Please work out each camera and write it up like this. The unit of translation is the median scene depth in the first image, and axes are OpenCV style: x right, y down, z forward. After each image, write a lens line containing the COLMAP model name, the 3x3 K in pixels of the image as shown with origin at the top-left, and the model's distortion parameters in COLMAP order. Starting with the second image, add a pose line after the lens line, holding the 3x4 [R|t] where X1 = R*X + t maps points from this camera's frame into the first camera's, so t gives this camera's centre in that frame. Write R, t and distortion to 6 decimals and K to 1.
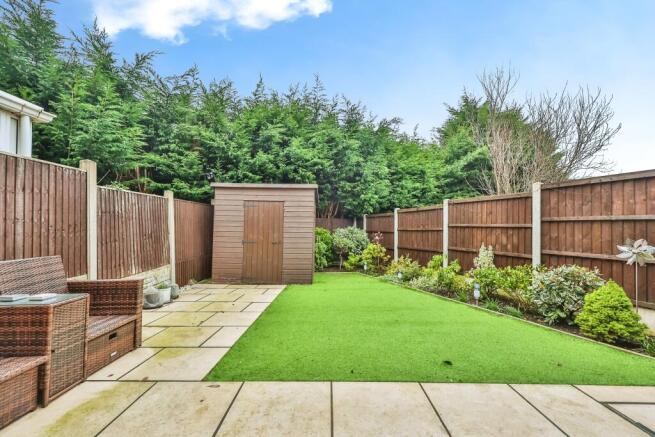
lens RADIAL K [[286.8, 0, 327.0], [0, 286.8, 224.5], [0, 0, 1]] dist [-0.000646, 0.000452]
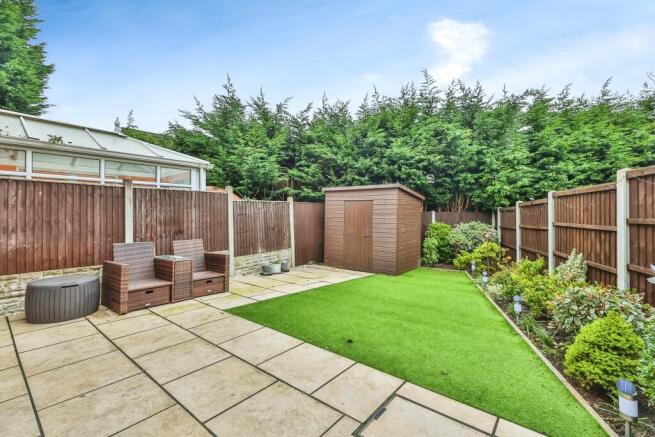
lens RADIAL K [[291.6, 0, 327.5], [0, 291.6, 218.5], [0, 0, 1]] dist [-0.002523, -0.000105]
pose [[0.781008, 0.006330, -0.624489, 0.429011], [0.003681, 0.999885, 0.014739, -0.026241], [0.624510, -0.013809, 0.780895, -0.016099]]
